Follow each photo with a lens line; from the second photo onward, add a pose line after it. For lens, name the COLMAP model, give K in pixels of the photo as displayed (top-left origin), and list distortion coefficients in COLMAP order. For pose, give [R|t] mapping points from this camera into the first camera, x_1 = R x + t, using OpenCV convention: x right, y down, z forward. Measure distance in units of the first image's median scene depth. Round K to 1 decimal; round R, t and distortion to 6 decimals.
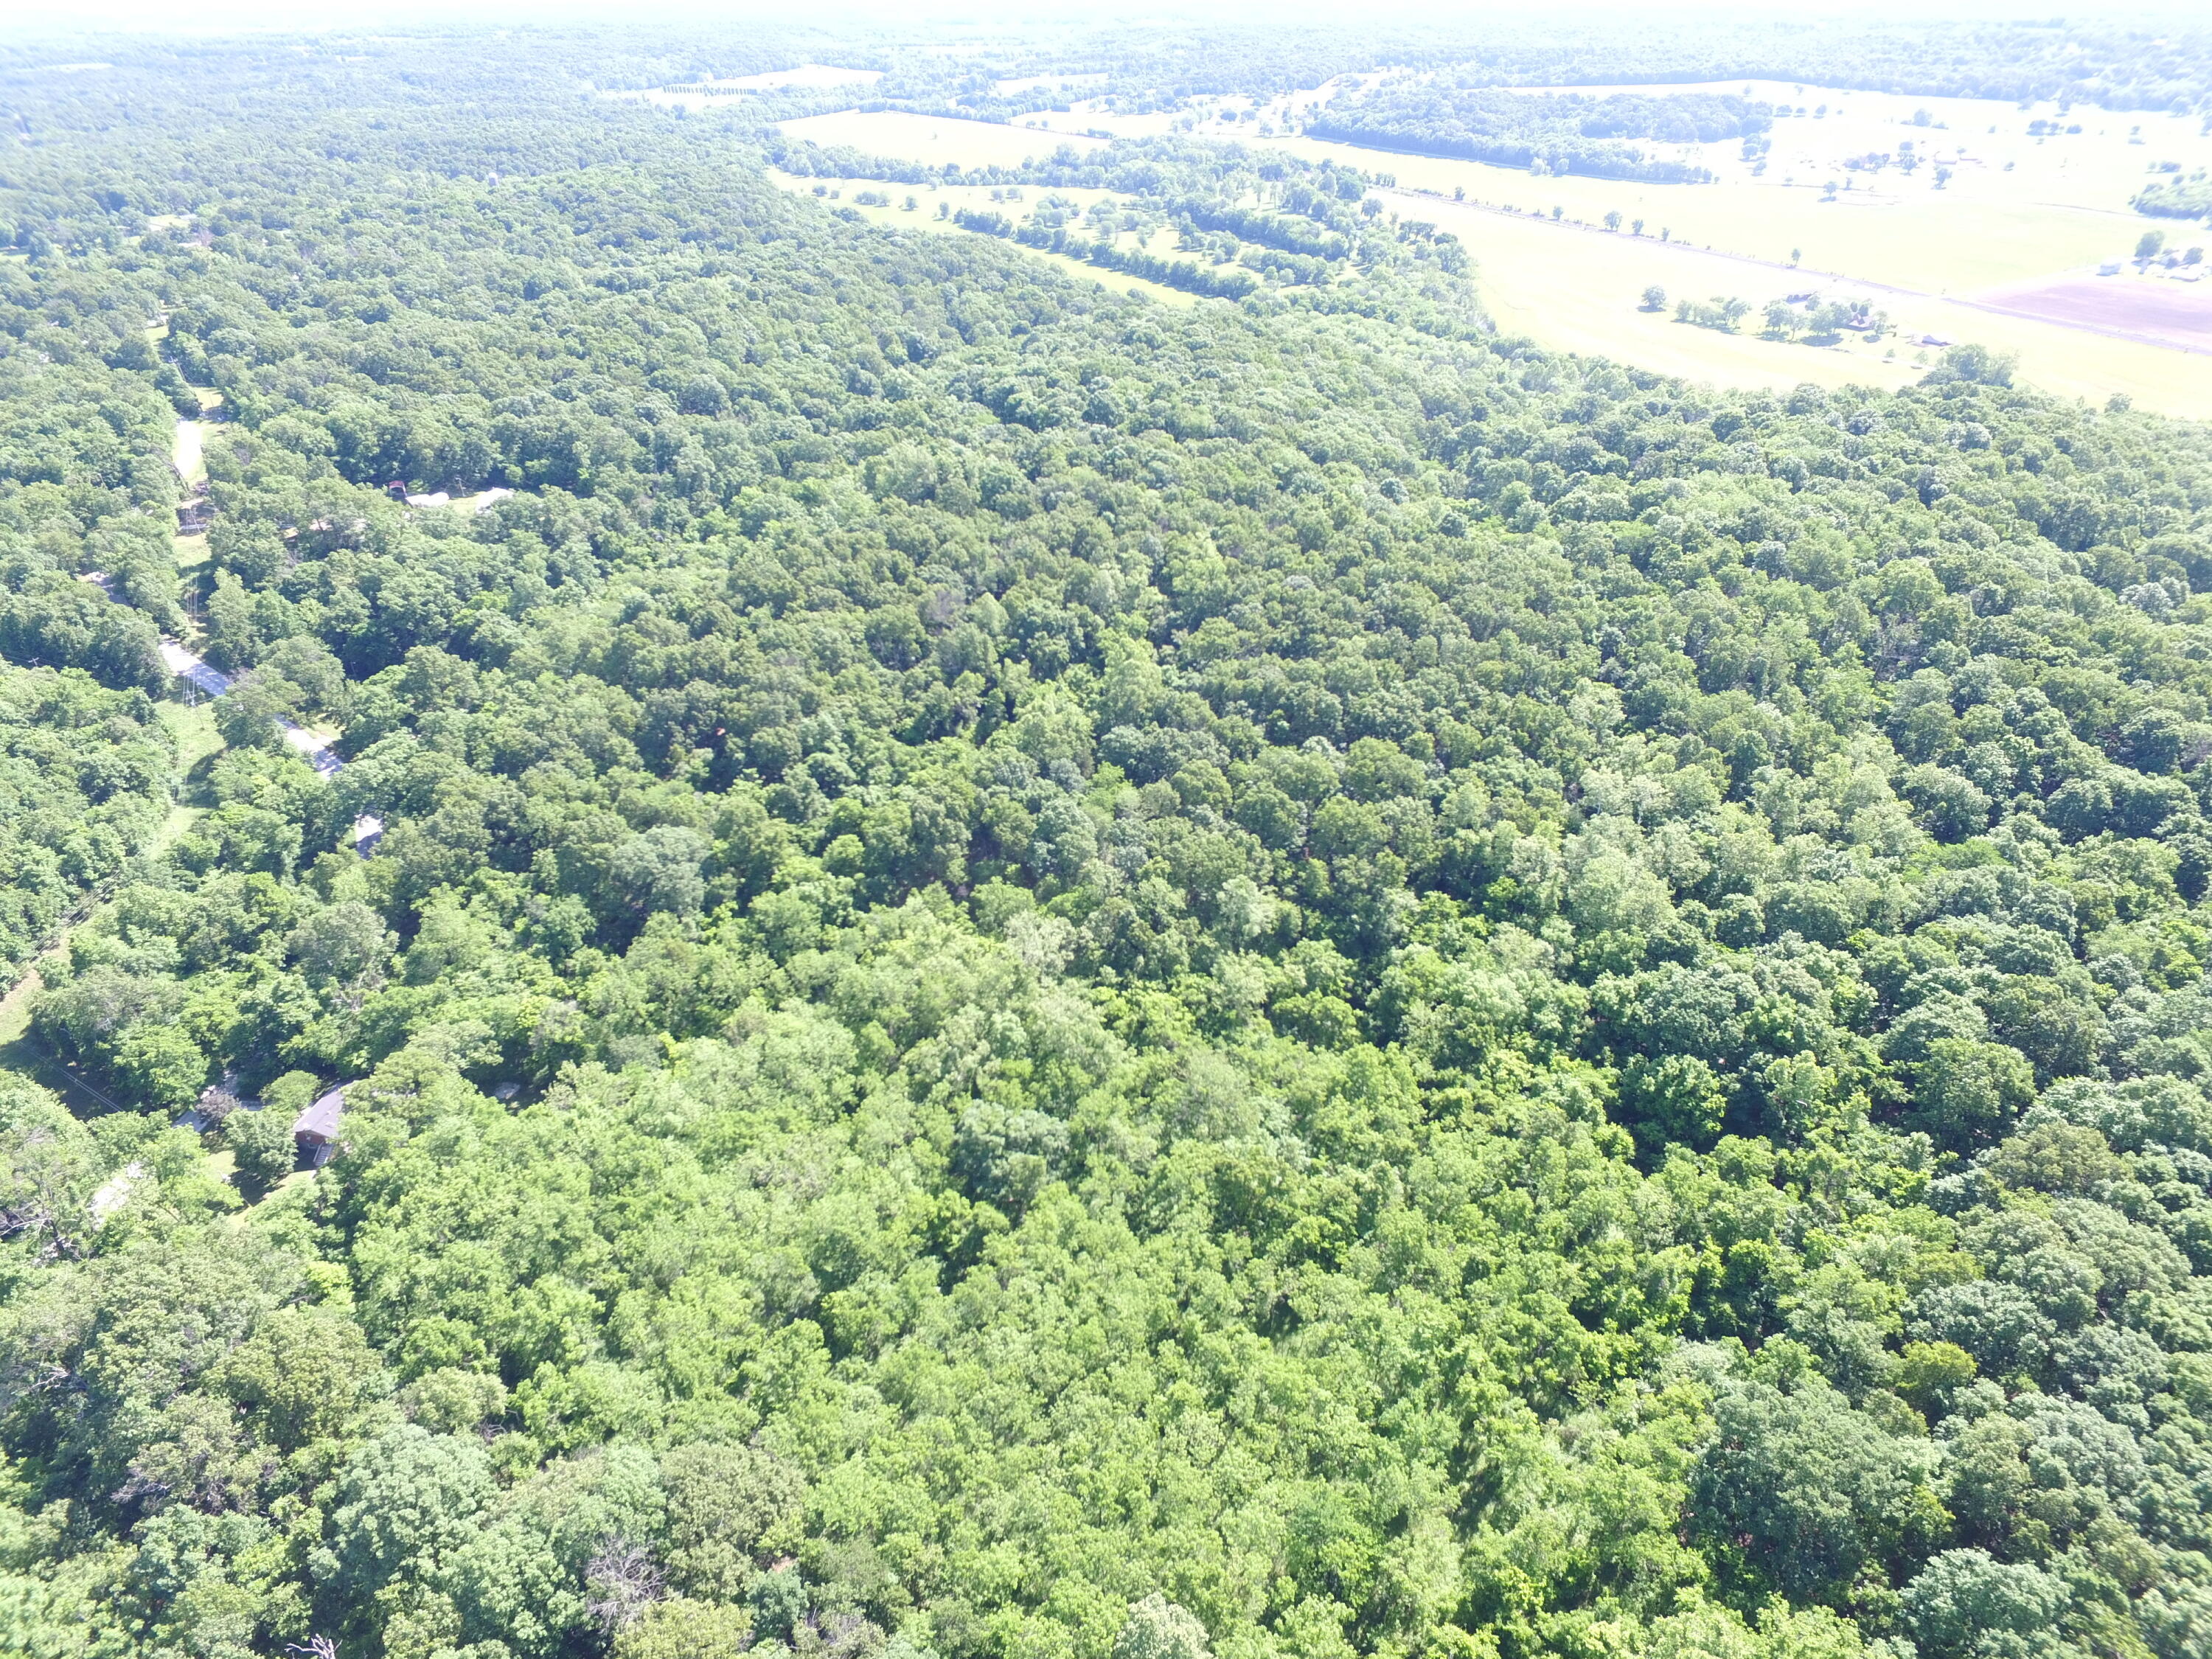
lens RADIAL K [[1290.1, 0, 1111.8], [0, 1290.1, 838.8], [0, 0, 1]] dist [-0.012594, 0.014317]
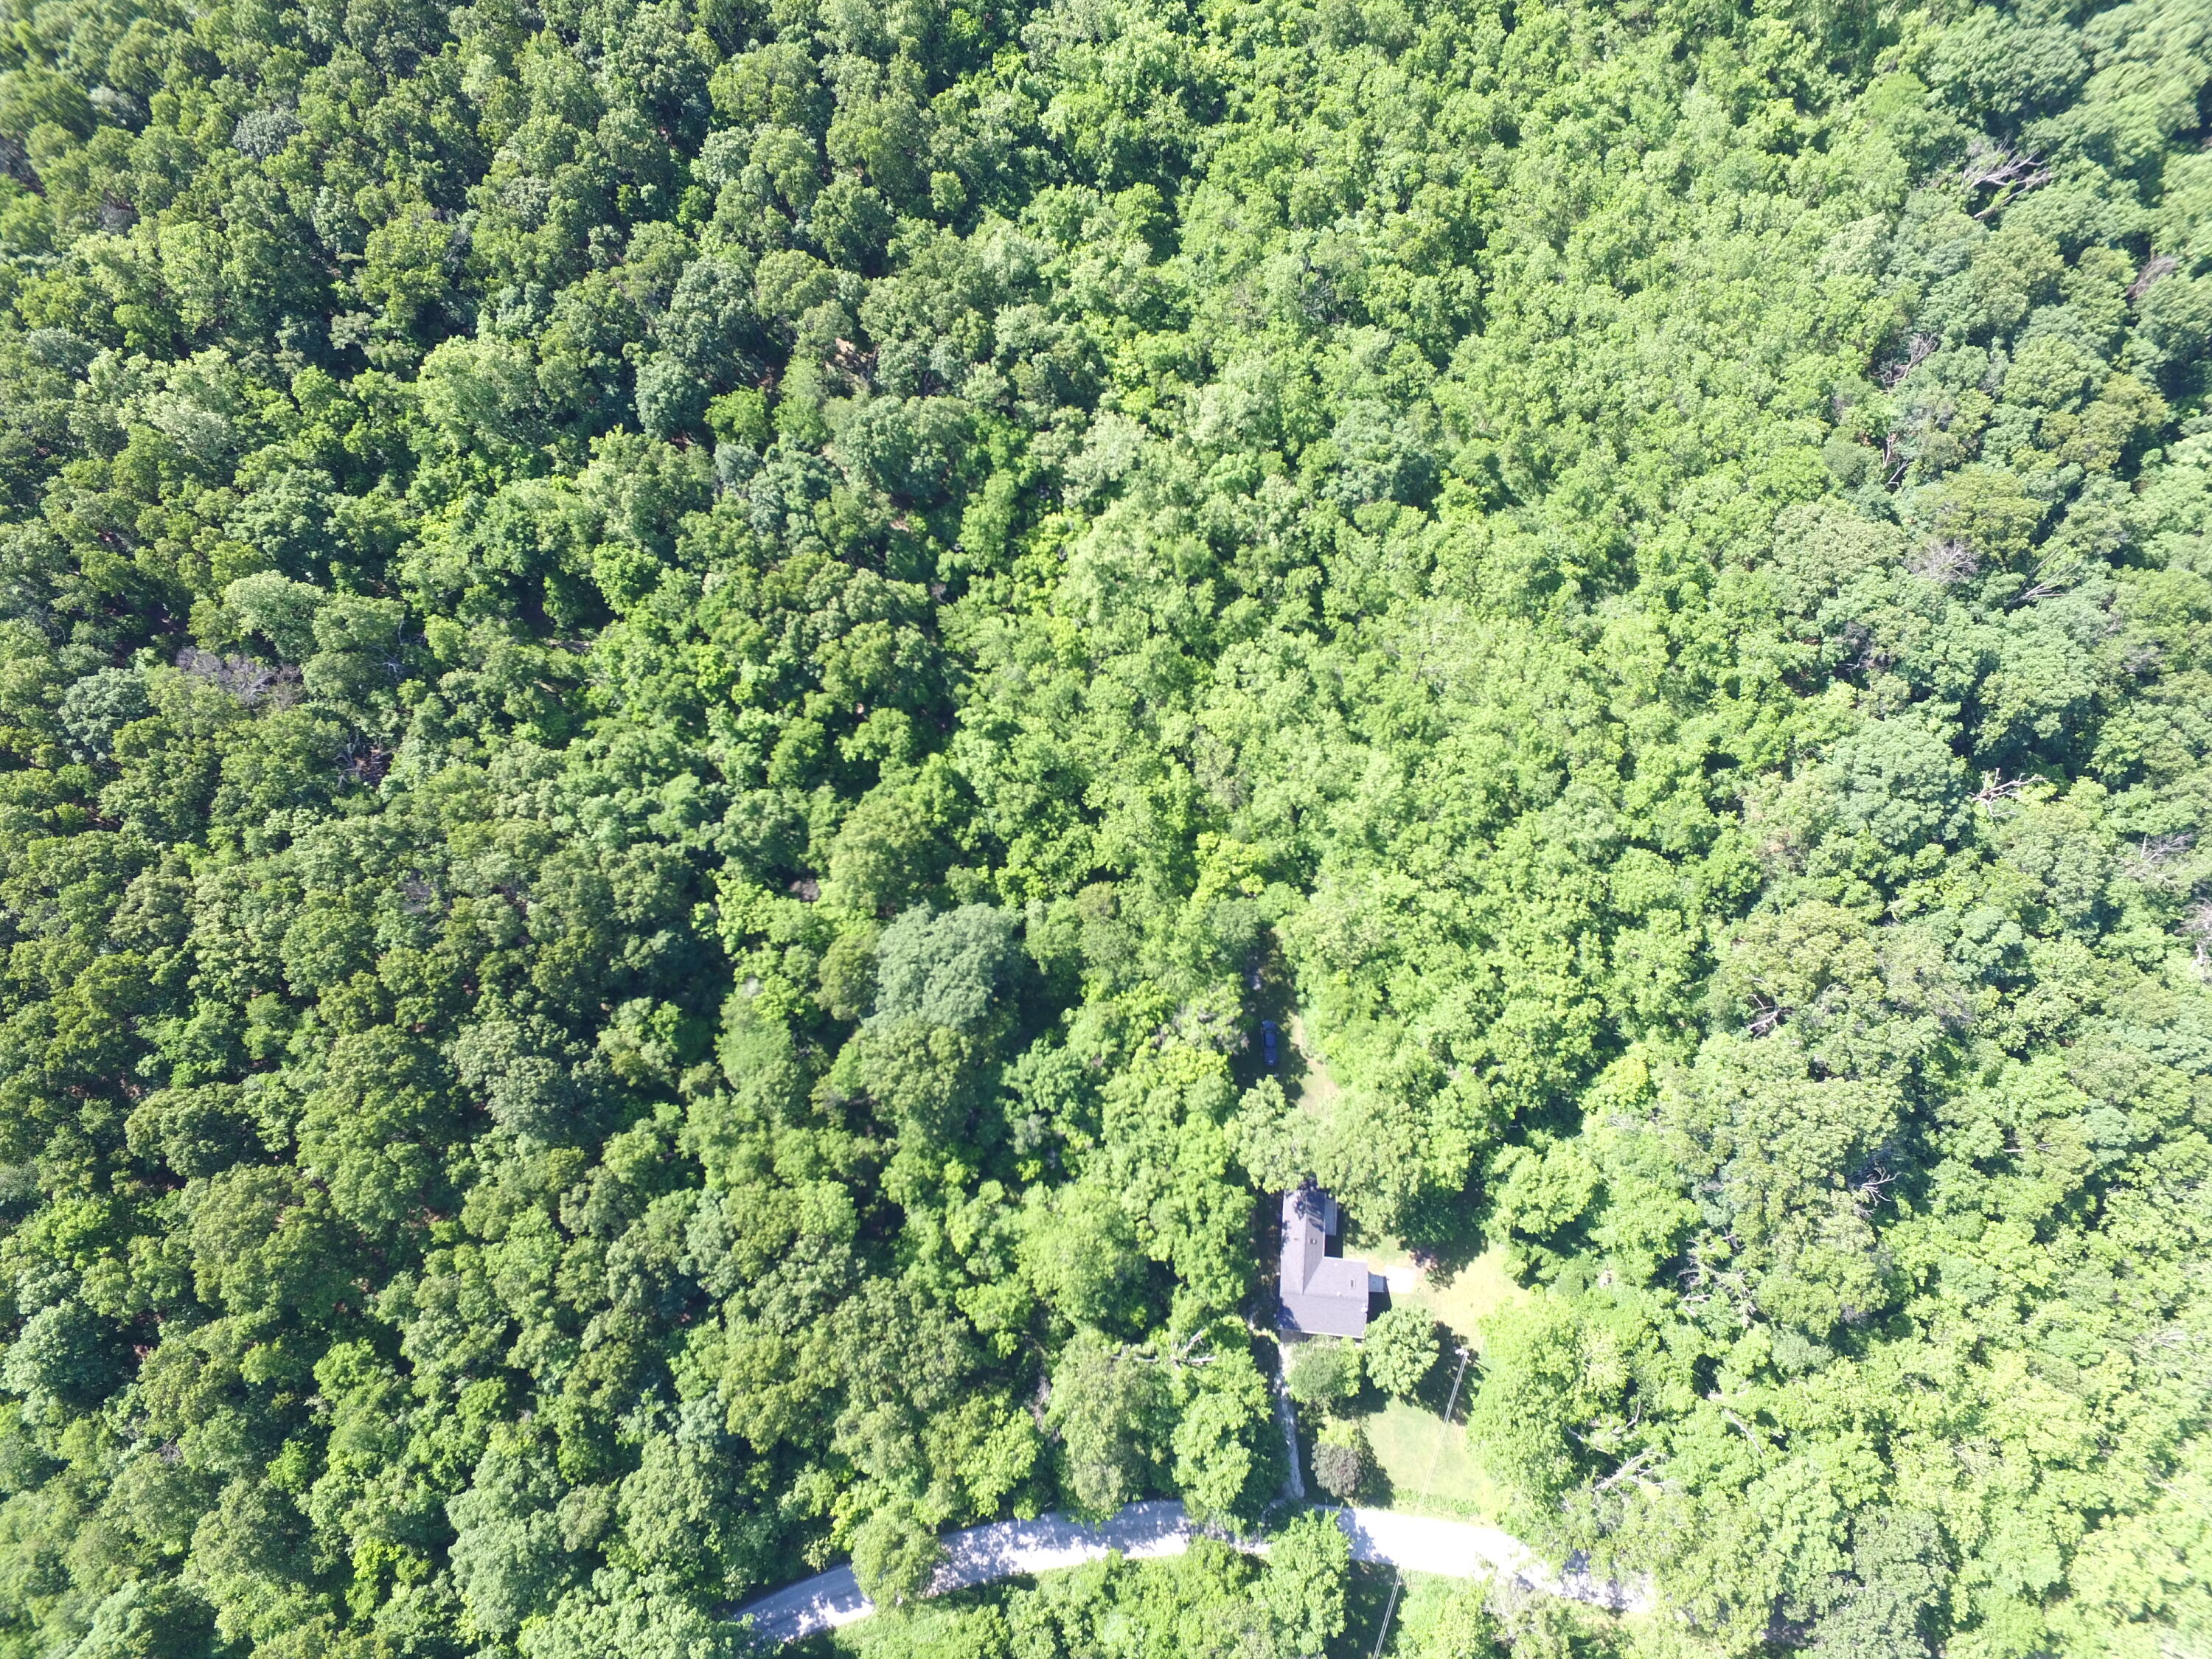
lens RADIAL K [[1290.1, 0, 1111.8], [0, 1290.1, 838.8], [0, 0, 1]] dist [-0.012594, 0.014317]
pose [[-0.102113, -0.946862, 0.305001, -0.502725], [0.573508, 0.194485, 0.795779, -0.486757], [-0.812811, 0.256180, 0.523174, 0.550659]]
